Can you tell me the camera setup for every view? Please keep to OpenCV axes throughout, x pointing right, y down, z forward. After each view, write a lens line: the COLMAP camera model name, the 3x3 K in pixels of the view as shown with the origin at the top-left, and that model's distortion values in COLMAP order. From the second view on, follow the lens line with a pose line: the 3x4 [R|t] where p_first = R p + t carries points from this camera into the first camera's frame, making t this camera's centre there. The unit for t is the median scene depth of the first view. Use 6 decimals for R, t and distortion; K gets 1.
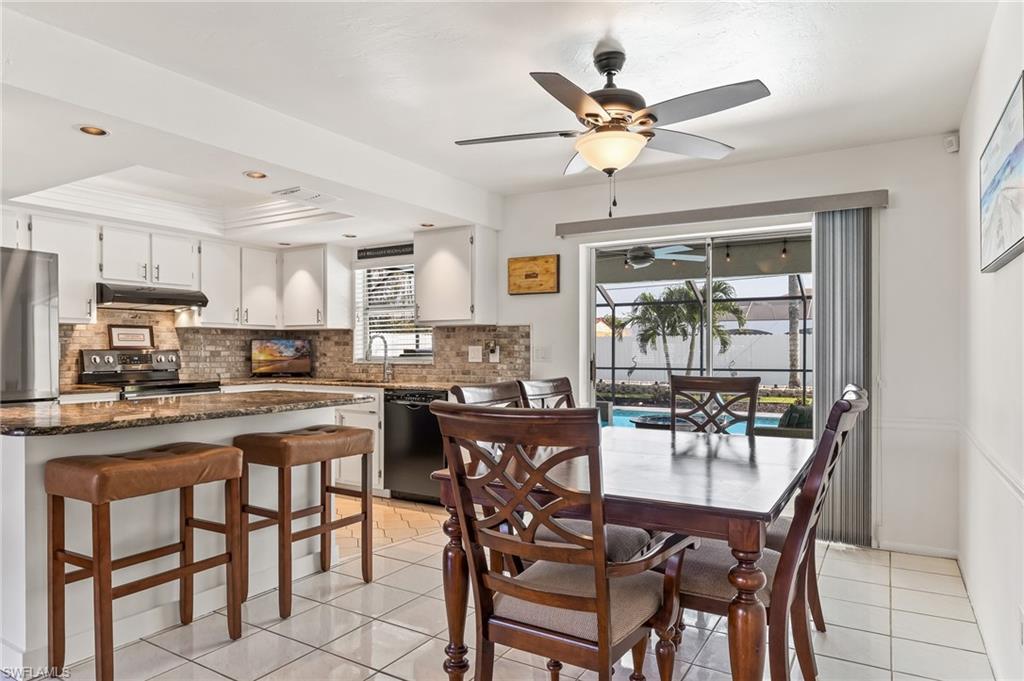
lens RADIAL K [[633.9, 0, 511.3], [0, 633.9, 347.0], [0, 0, 1]] dist [0.001837, -0.003732]
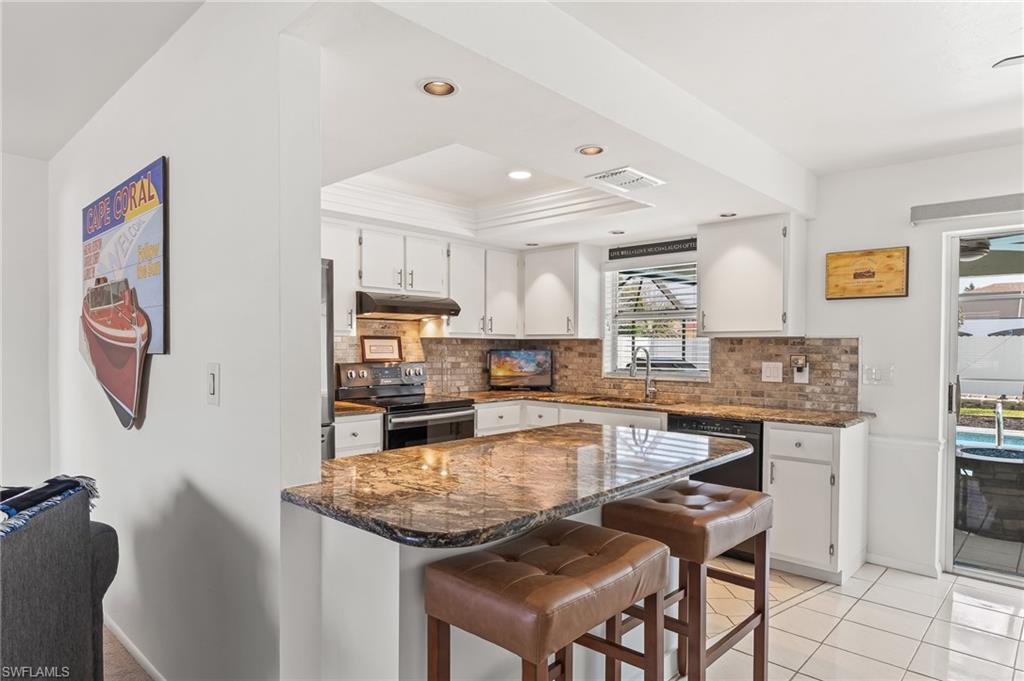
lens RADIAL K [[603.2, 0, 516.0], [0, 603.2, 347.1], [0, 0, 1]] dist [-0.003741, -0.002476]
pose [[0.978836, 0.006163, -0.204554, -0.221990], [-0.005253, 0.999974, 0.004993, -0.023208], [0.204579, -0.003813, 0.978843, 0.173212]]
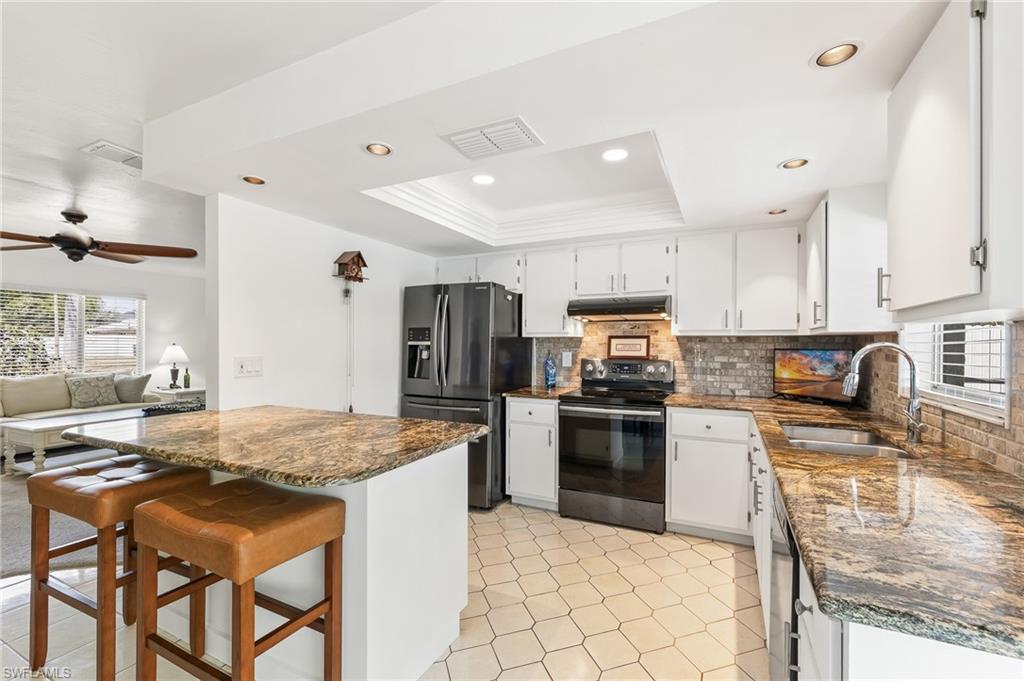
lens RADIAL K [[438.5, 0, 515.5], [0, 438.5, 343.1], [0, 0, 1]] dist [0.002475, 0.000187]
pose [[0.090043, -0.001099, -0.995937, 0.100033], [-0.000113, 0.999999, -0.001113, -0.021091], [0.995938, 0.000213, 0.090043, 0.734900]]
